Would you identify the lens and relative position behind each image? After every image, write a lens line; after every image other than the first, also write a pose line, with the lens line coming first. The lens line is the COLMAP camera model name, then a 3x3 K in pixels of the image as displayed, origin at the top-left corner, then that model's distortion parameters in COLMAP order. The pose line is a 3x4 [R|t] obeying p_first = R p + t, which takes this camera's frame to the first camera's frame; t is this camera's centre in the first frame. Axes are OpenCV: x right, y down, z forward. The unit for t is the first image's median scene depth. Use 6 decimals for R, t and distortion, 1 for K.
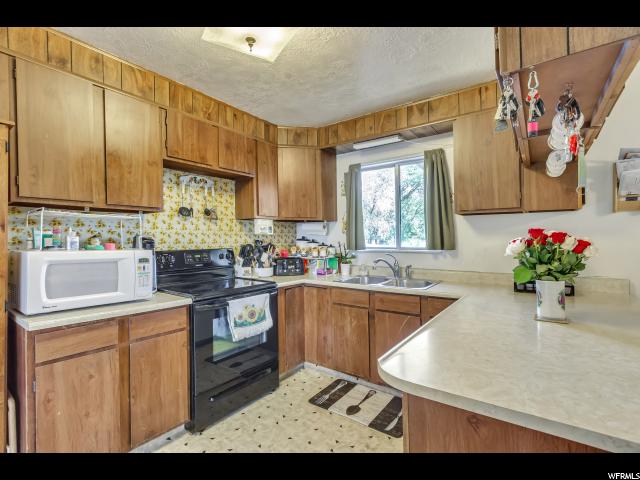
lens RADIAL K [[307.4, 0, 319.7], [0, 307.4, 237.4], [0, 0, 1]] dist [0.004439, 0.000537]
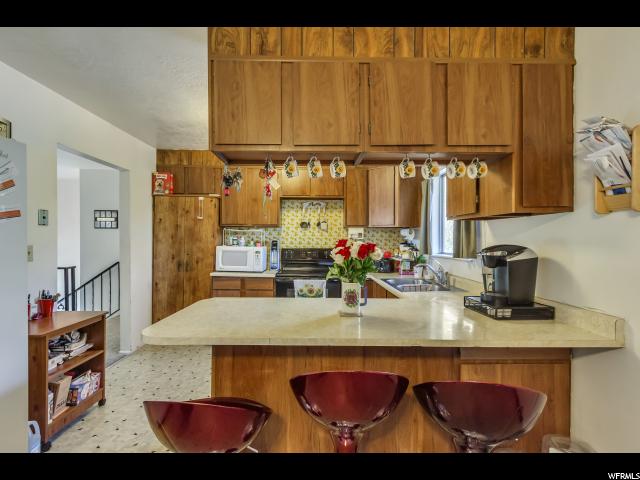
lens RADIAL K [[307.4, 0, 319.2], [0, 307.4, 241.5], [0, 0, 1]] dist [0.004439, 0.000537]
pose [[0.594028, 0.016501, -0.804275, 0.935506], [-0.007650, 0.999860, 0.014863, -0.020324], [0.804408, -0.002677, 0.594071, 0.100919]]
